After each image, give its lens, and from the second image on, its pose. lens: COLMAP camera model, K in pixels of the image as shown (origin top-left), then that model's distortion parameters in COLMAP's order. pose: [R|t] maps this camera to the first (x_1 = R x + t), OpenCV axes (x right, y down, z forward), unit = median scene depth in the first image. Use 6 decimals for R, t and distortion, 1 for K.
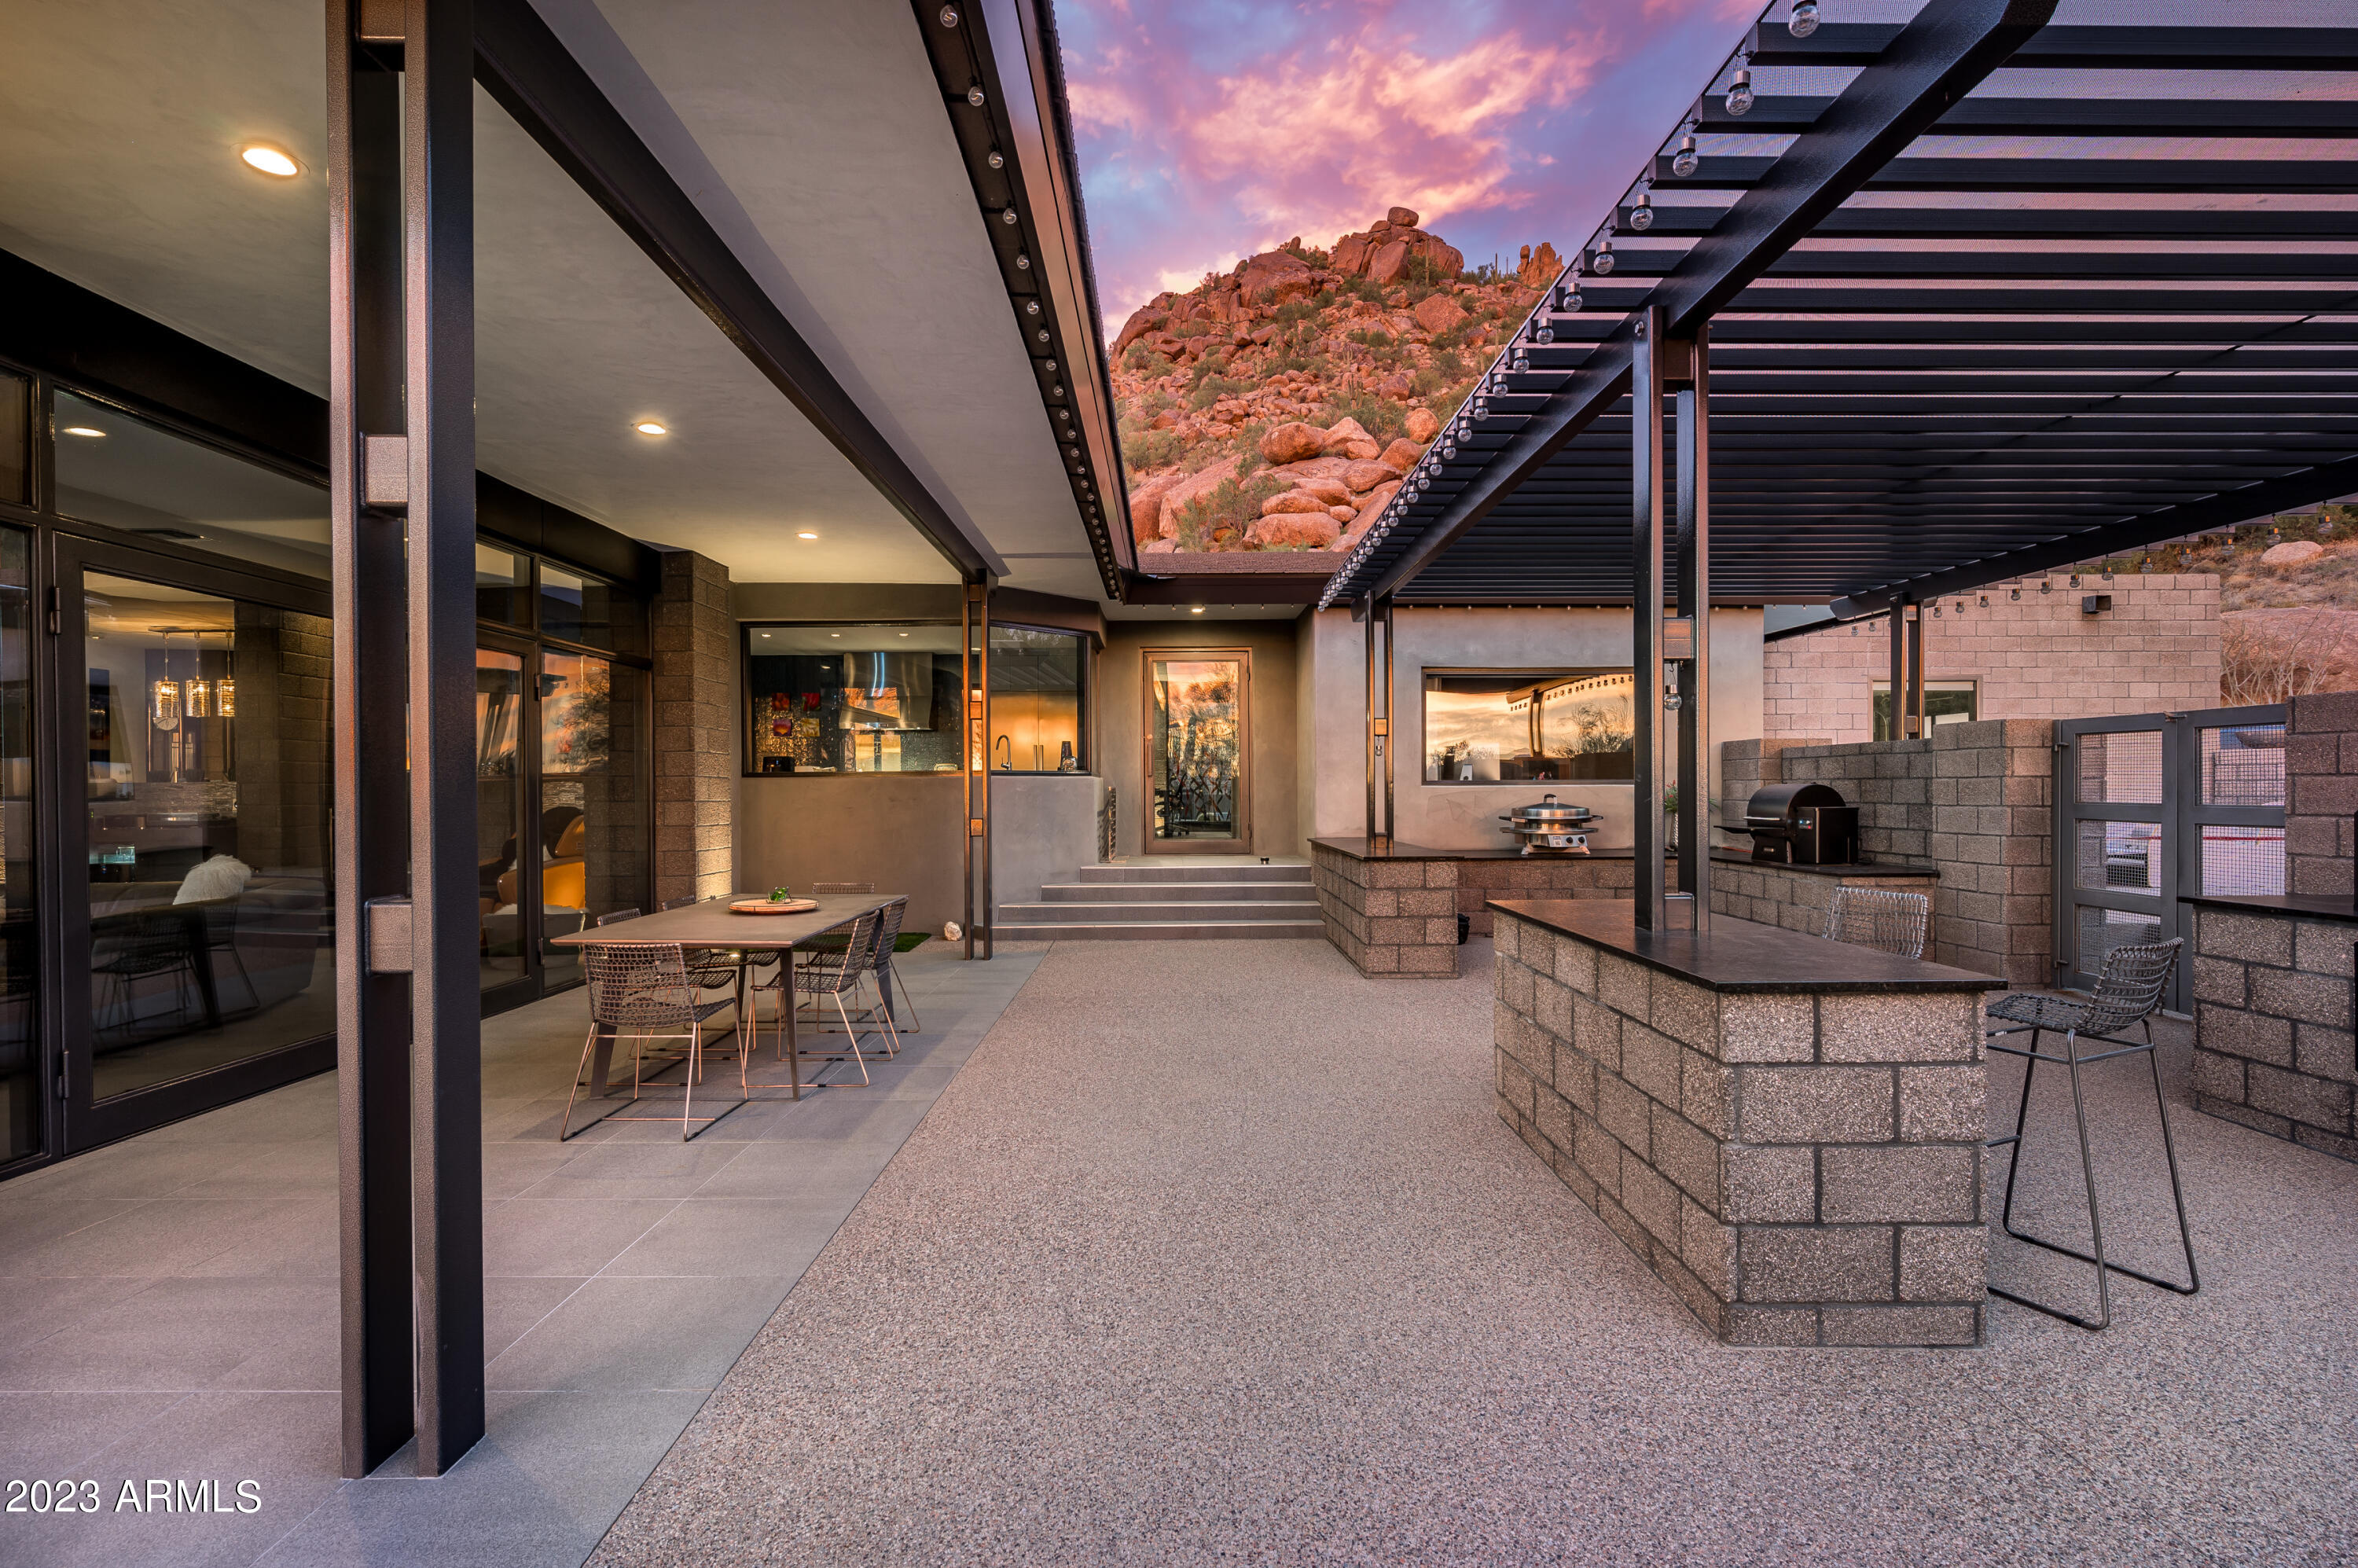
lens RADIAL K [[1090.4, 0, 1180.2], [0, 1090.4, 792.0], [0, 0, 1]] dist [0.002237, -0.000406]
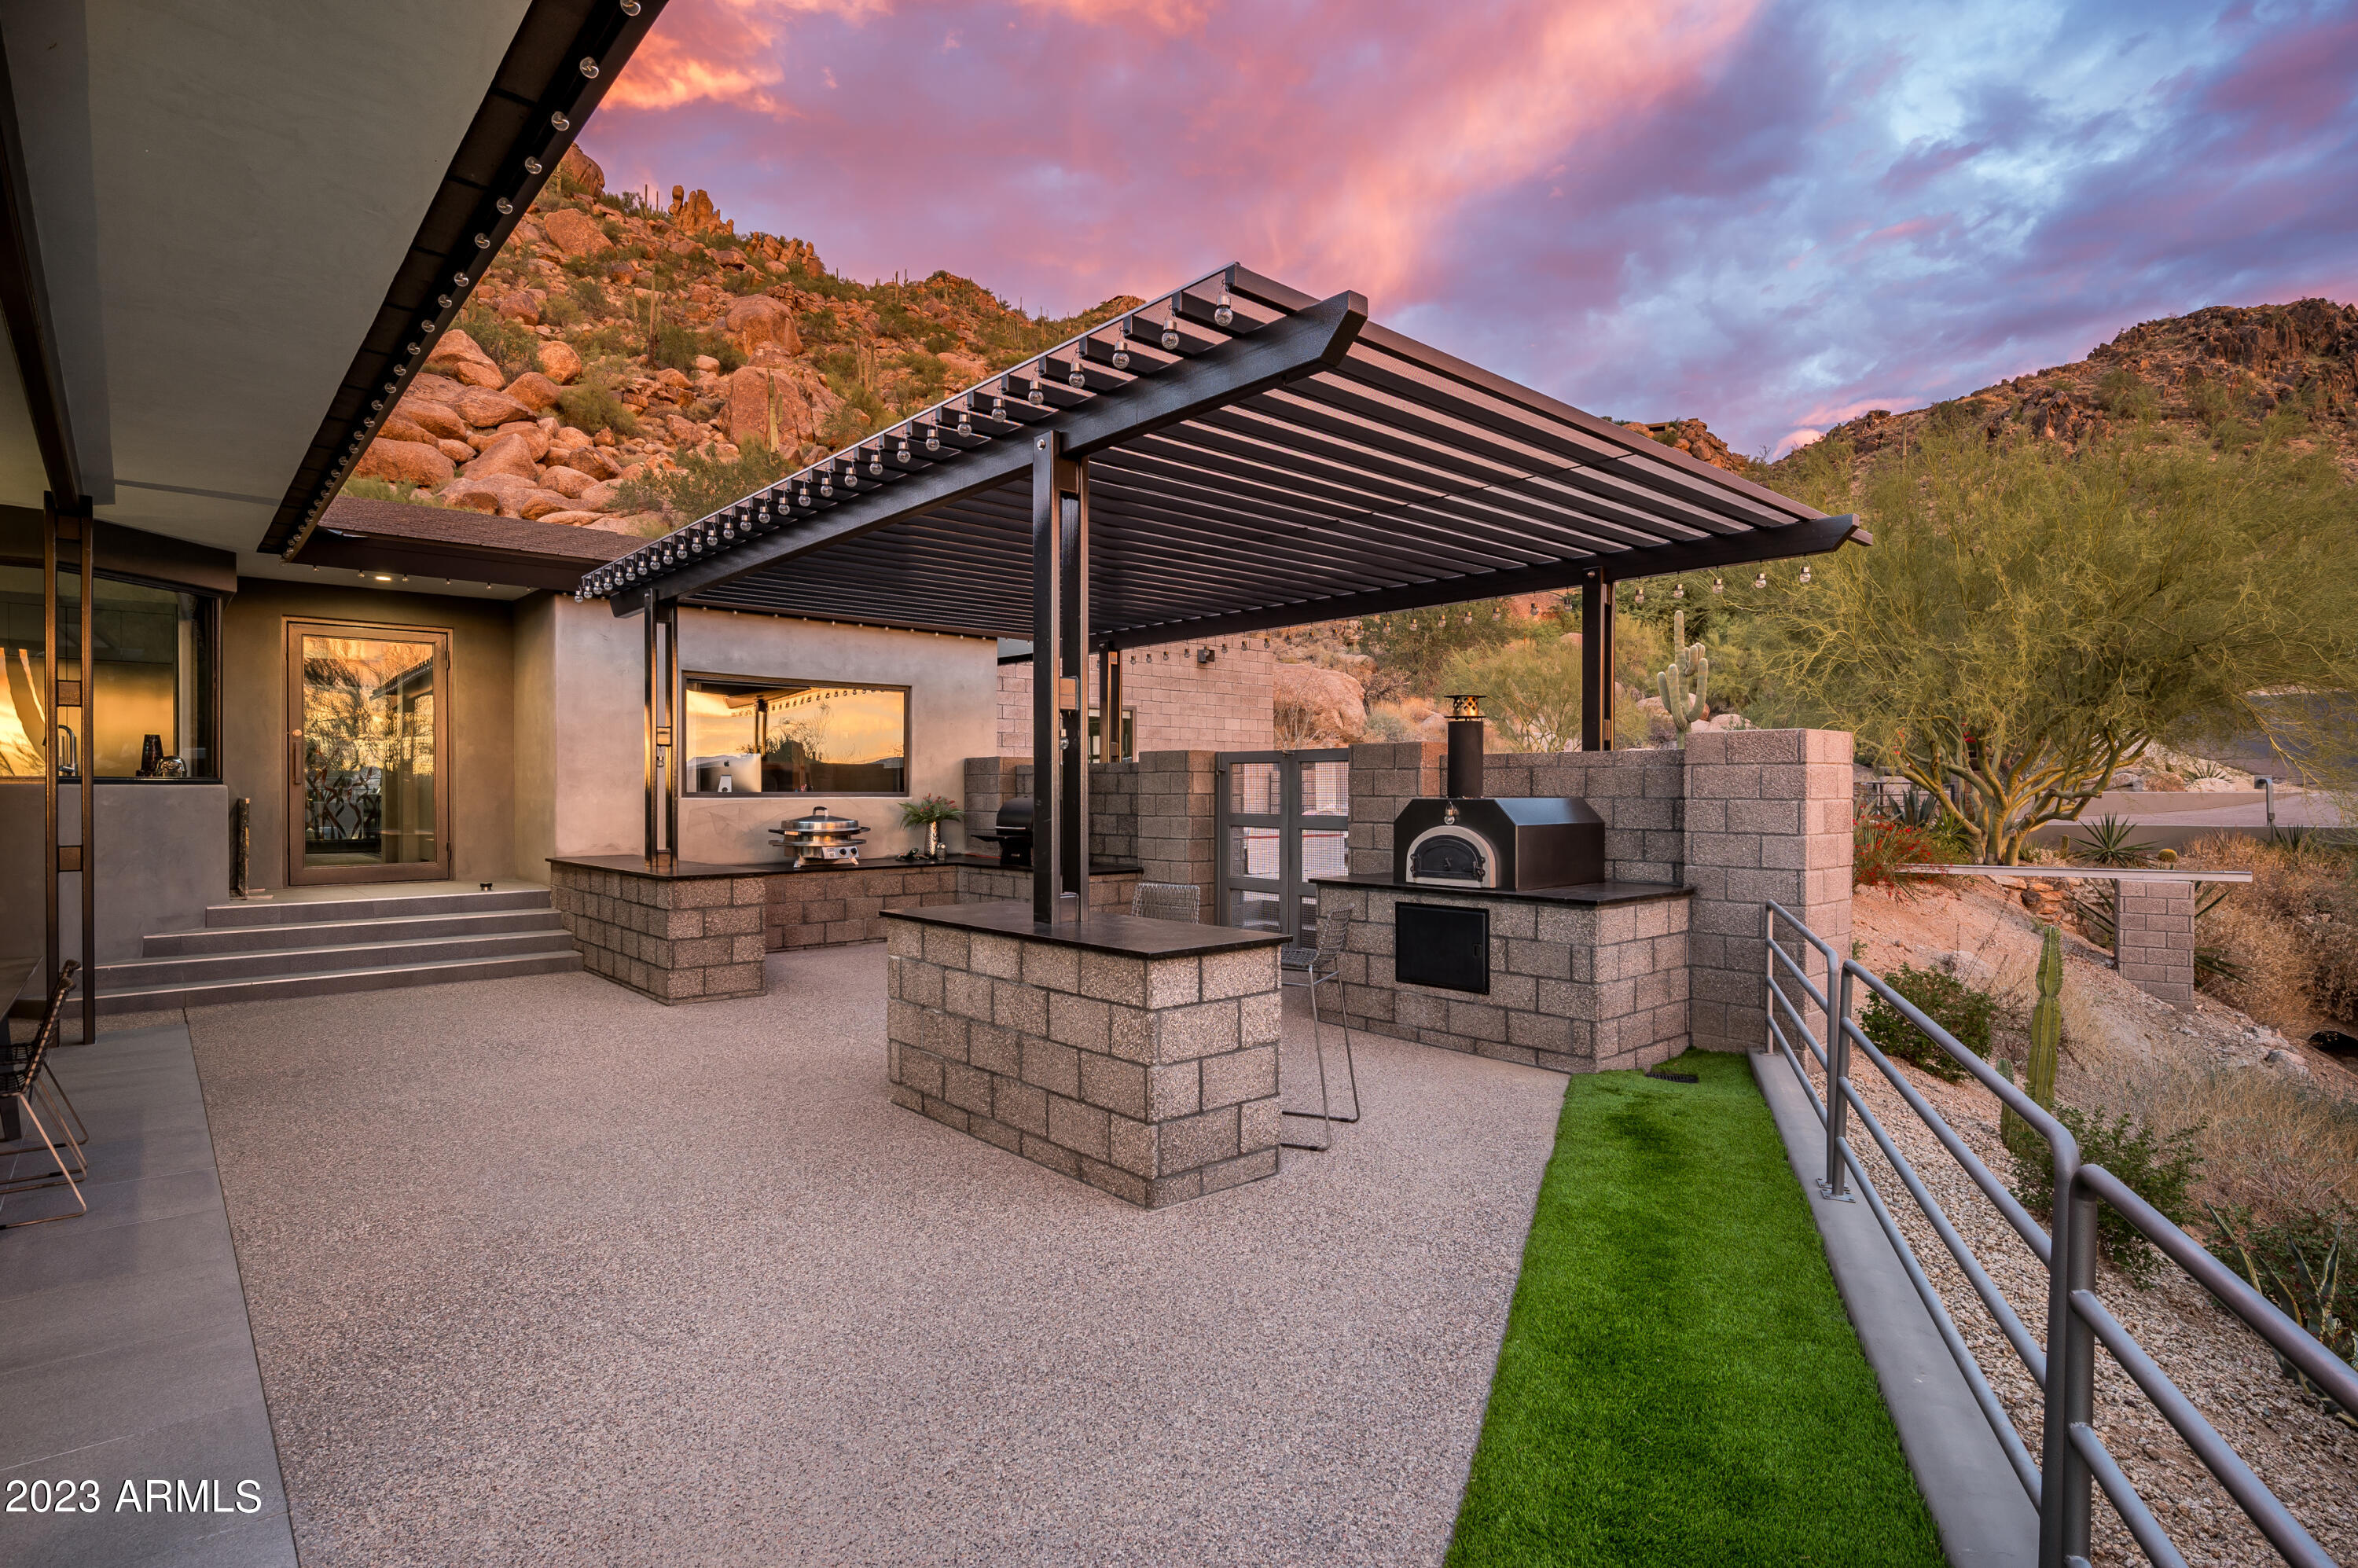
lens RADIAL K [[1190.1, 0, 1182.7], [0, 1190.1, 790.1], [0, 0, 1]] dist [-0.001499, 0.000992]
pose [[0.753963, 0.004611, 0.656901, -0.158608], [-0.001025, 0.999982, -0.005842, -0.008749], [-0.656916, 0.003731, 0.753954, -0.061406]]
